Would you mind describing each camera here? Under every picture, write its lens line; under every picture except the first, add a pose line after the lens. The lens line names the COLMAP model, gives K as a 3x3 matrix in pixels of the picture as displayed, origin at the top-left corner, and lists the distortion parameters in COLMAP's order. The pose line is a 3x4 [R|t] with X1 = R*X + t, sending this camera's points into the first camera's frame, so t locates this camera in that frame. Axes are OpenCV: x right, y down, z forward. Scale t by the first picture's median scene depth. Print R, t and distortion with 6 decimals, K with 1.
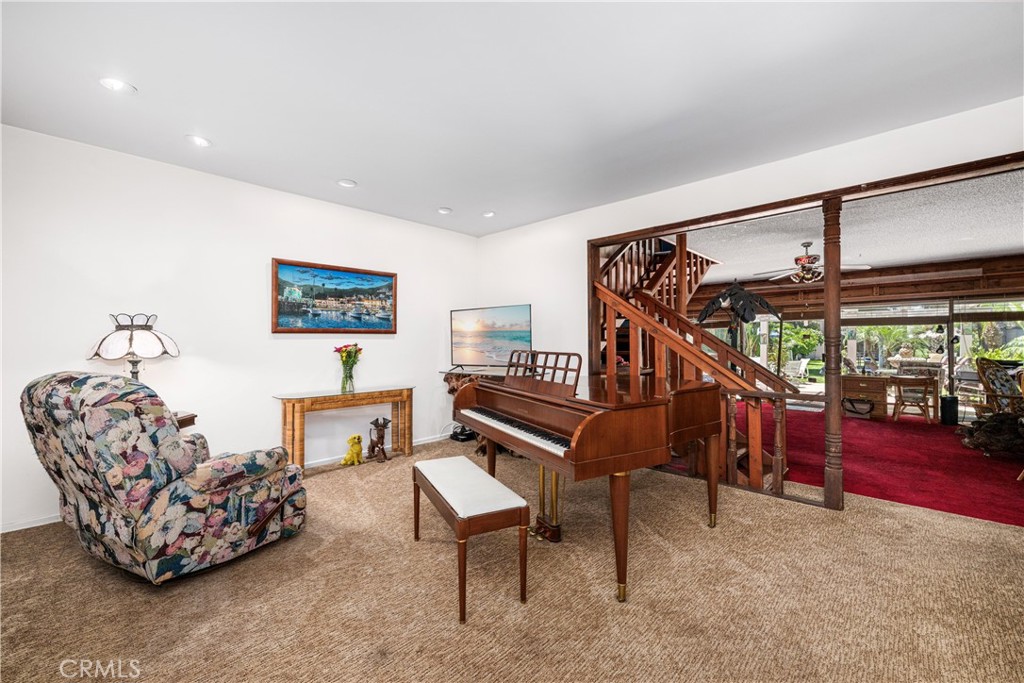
lens RADIAL K [[413.1, 0, 511.0], [0, 413.1, 340.9], [0, 0, 1]] dist [0.000575, 0.000145]
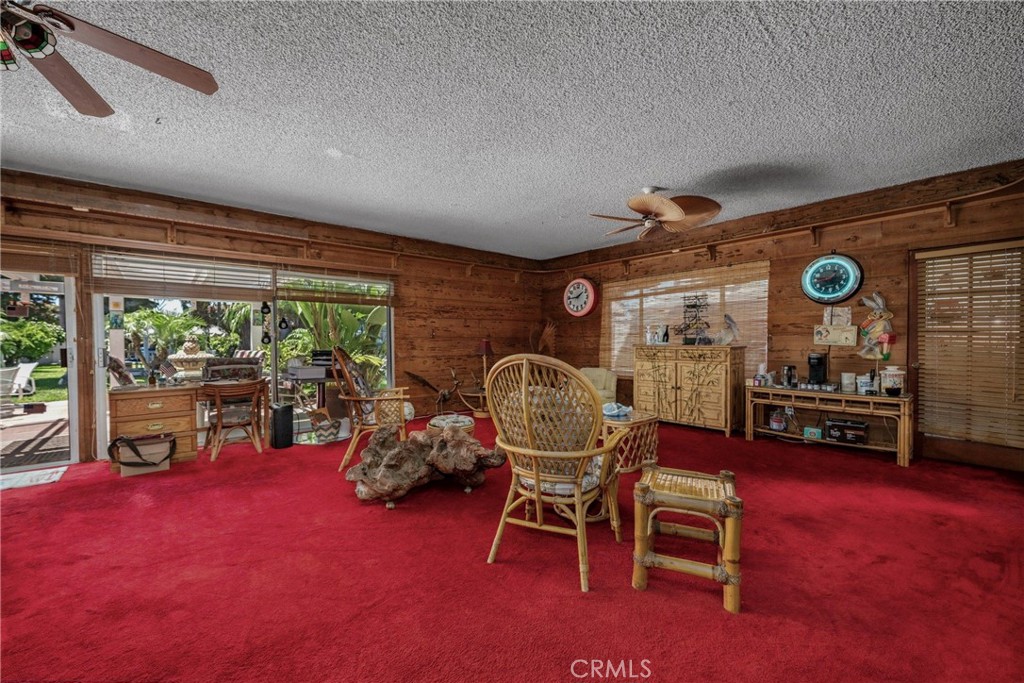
lens RADIAL K [[413.1, 0, 510.0], [0, 413.1, 348.0], [0, 0, 1]] dist [0.000575, 0.000145]
pose [[0.100381, -0.013915, 0.994852, 0.304518], [-0.000740, 0.999901, 0.014061, 0.020537], [-0.994949, -0.002148, 0.100361, 0.402089]]
